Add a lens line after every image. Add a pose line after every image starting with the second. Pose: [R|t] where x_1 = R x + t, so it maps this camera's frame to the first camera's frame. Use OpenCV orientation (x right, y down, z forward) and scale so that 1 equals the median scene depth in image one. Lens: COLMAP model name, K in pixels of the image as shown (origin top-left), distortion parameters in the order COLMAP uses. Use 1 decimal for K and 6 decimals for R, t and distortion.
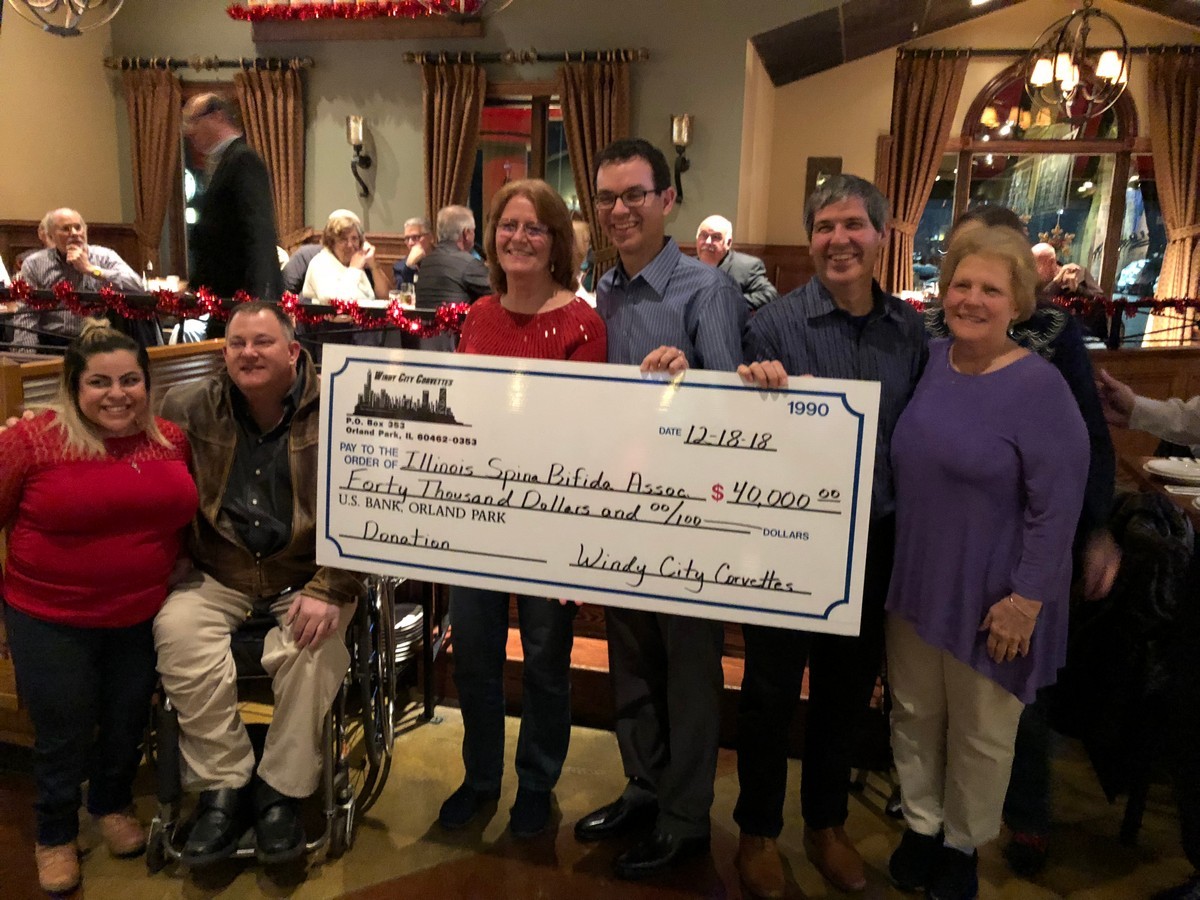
lens RADIAL K [[994.9, 0, 603.7], [0, 994.9, 417.0], [0, 0, 1]] dist [0.013078, 0.013136]
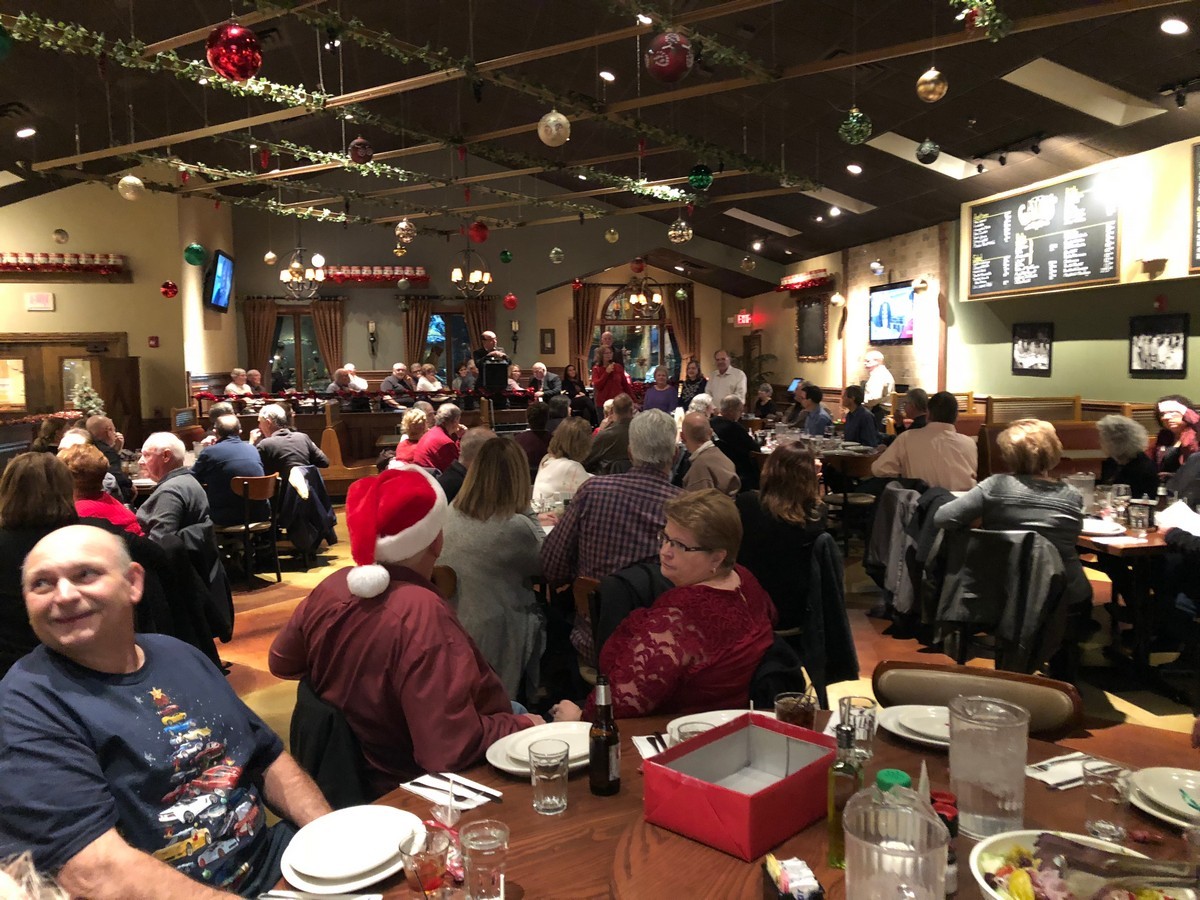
lens RADIAL K [[971.6, 0, 596.6], [0, 971.6, 446.6], [0, 0, 1]] dist [0.030993, -0.003355]
pose [[0.904549, -0.079712, 0.418853, -0.795675], [0.113742, 0.991881, -0.056870, 0.186566], [-0.410919, 0.099083, 0.906272, -1.311442]]
